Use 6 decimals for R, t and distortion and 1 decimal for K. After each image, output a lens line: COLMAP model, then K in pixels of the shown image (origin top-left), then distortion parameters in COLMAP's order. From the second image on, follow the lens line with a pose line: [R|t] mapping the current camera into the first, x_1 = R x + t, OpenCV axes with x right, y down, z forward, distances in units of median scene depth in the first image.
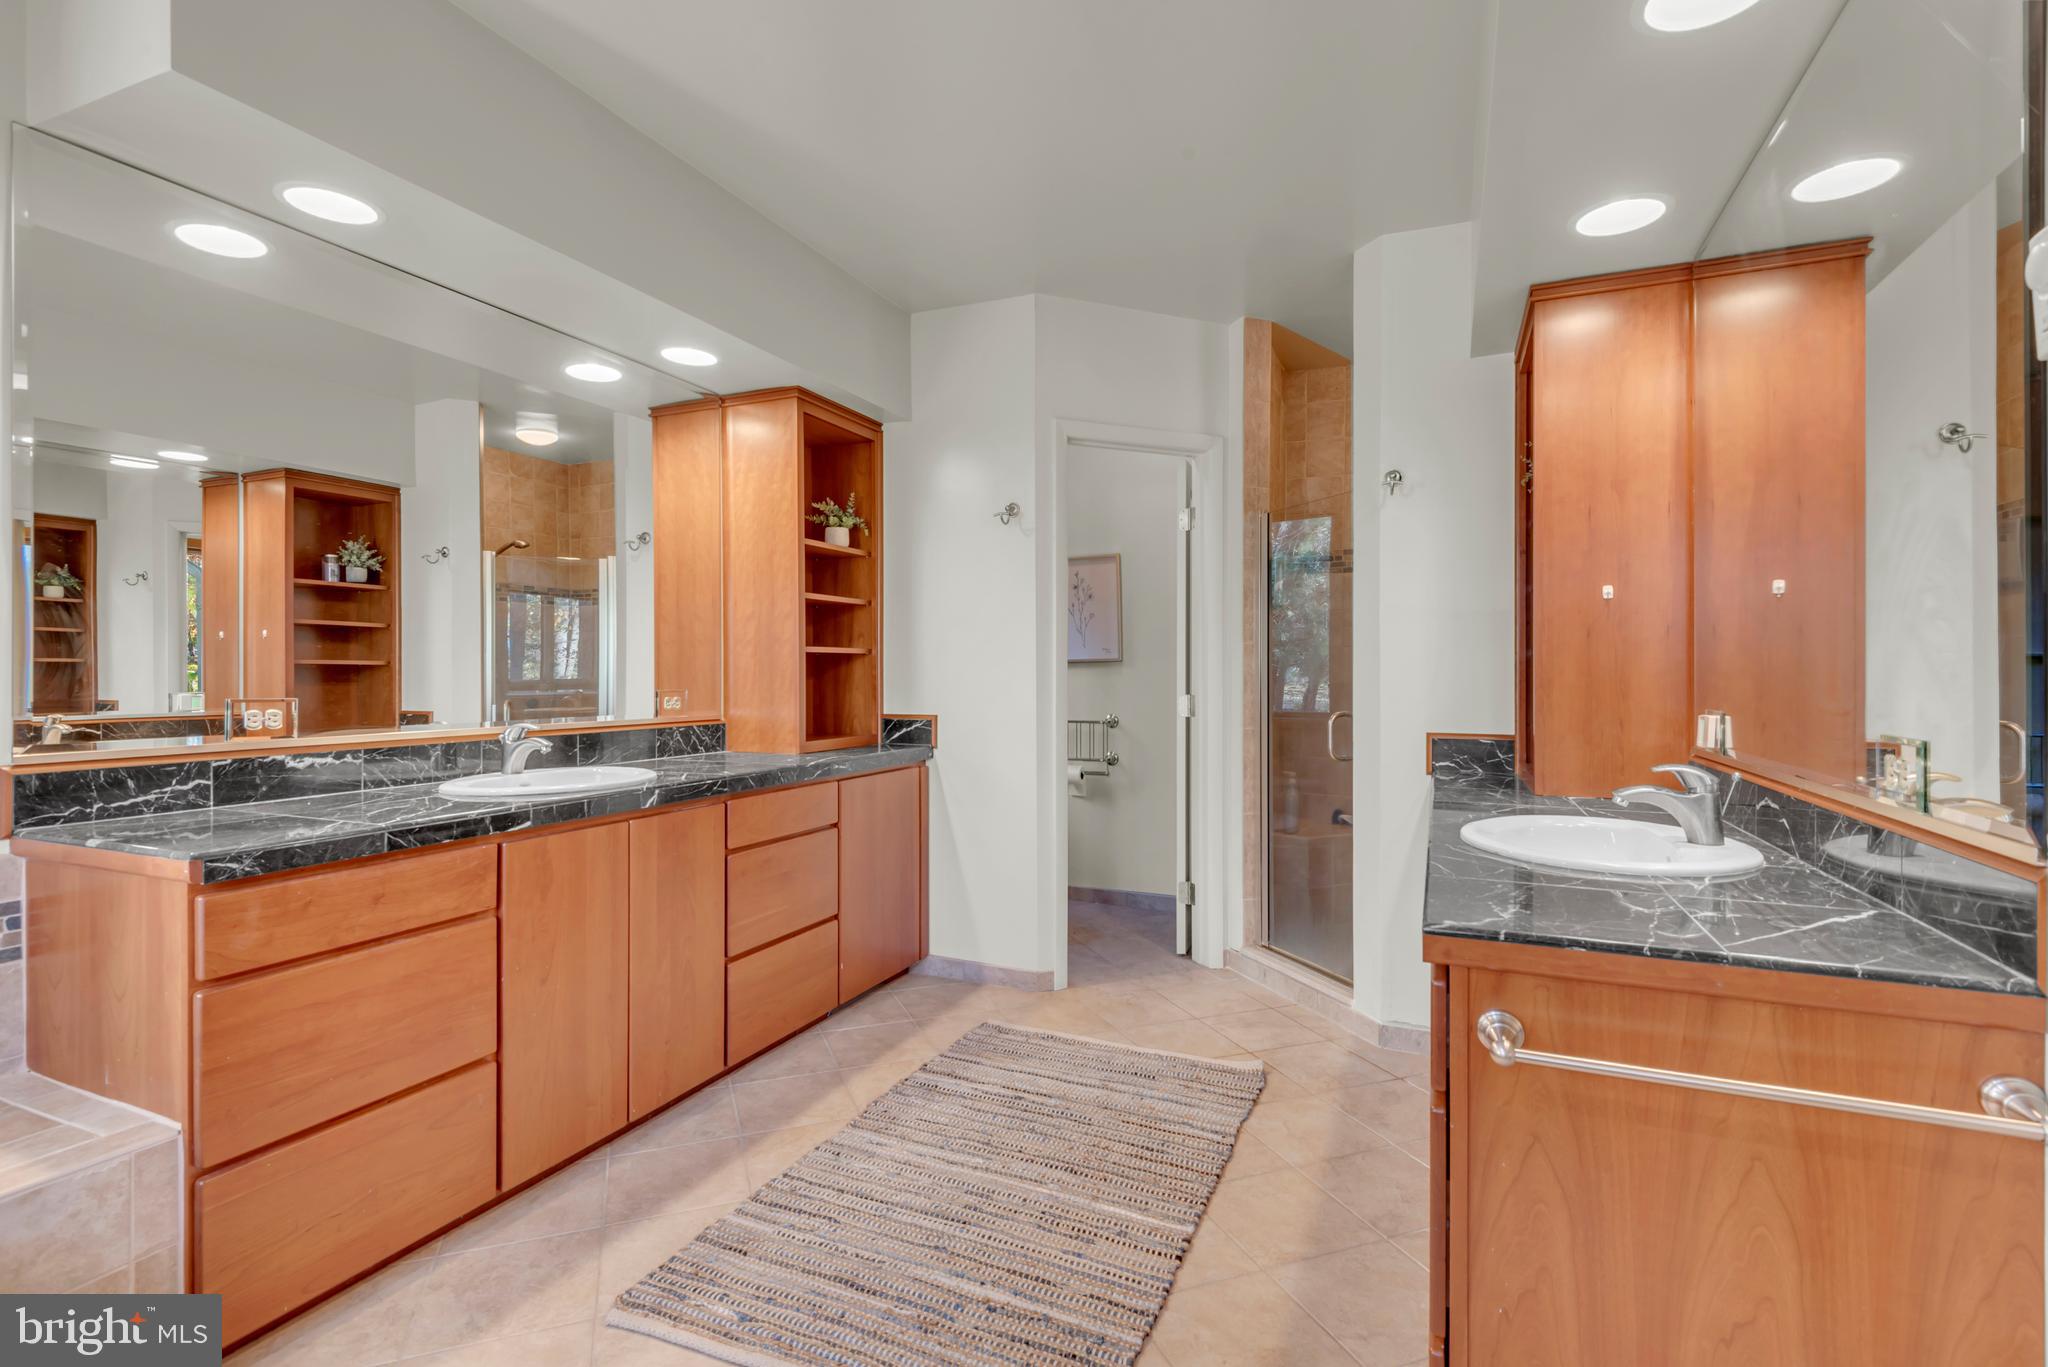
lens RADIAL K [[927.1, 0, 1017.3], [0, 927.1, 664.9], [0, 0, 1]] dist [0.040273, -0.015284]
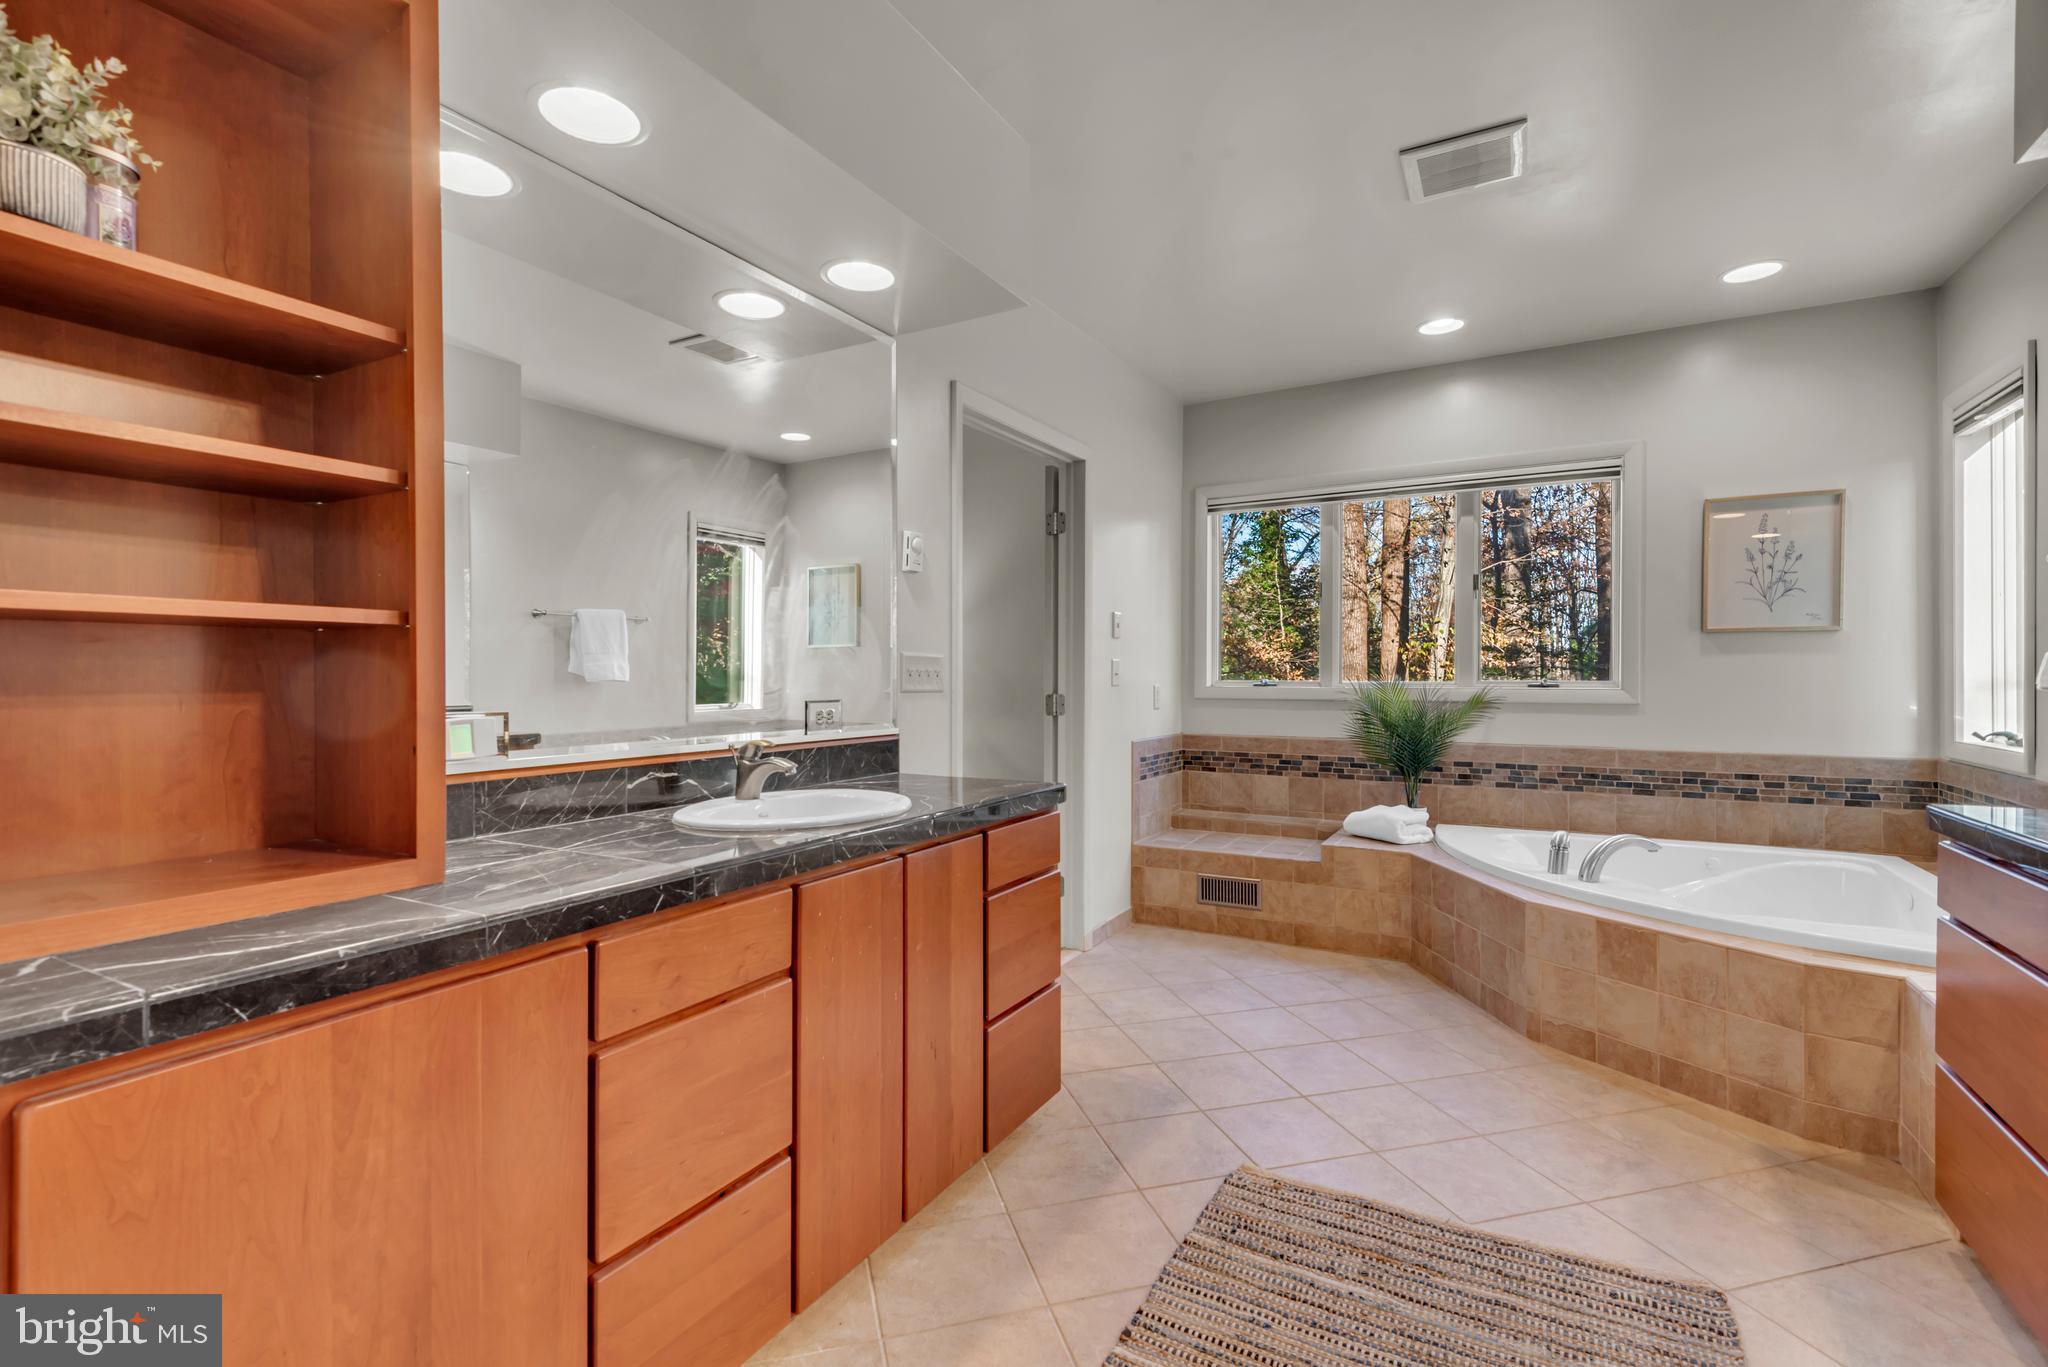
lens RADIAL K [[927.1, 0, 1017.3], [0, 927.1, 664.9], [0, 0, 1]] dist [0.040273, -0.015284]
pose [[-0.994523, 0.003736, 0.104449, 0.146664], [0.001400, 0.999748, -0.022423, 0.020417], [-0.104506, -0.022154, -0.994277, 1.476126]]
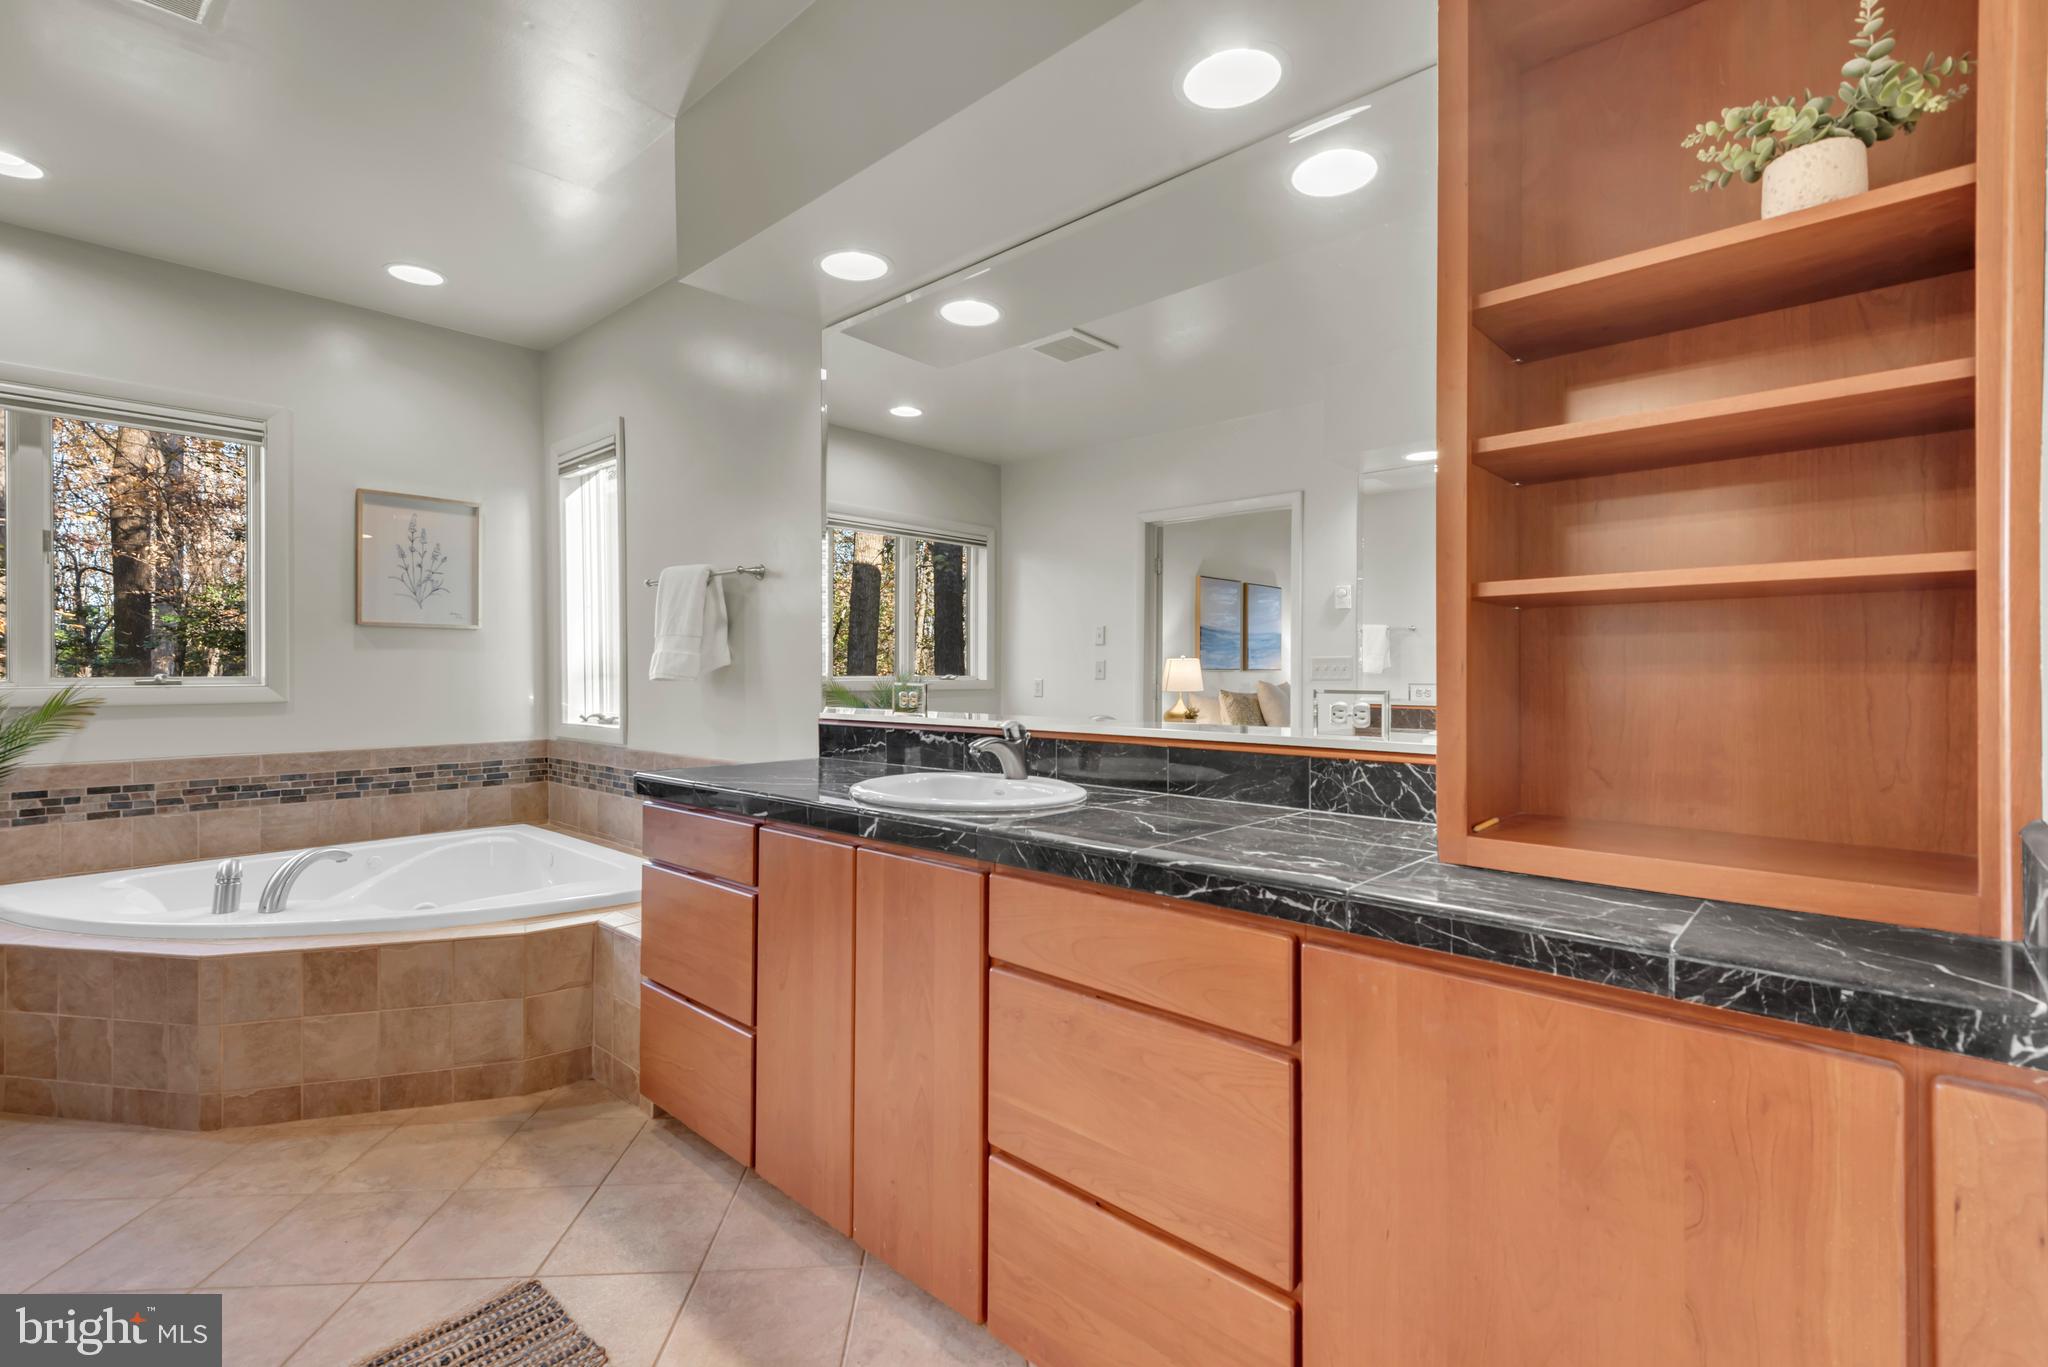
lens RADIAL K [[927.1, 0, 1017.3], [0, 927.1, 664.9], [0, 0, 1]] dist [0.040273, -0.015284]
pose [[-0.341871, -0.004366, -0.939737, 0.248840], [0.010732, 0.999906, -0.008550, 0.020434], [0.939686, -0.013008, -0.341792, 1.292228]]
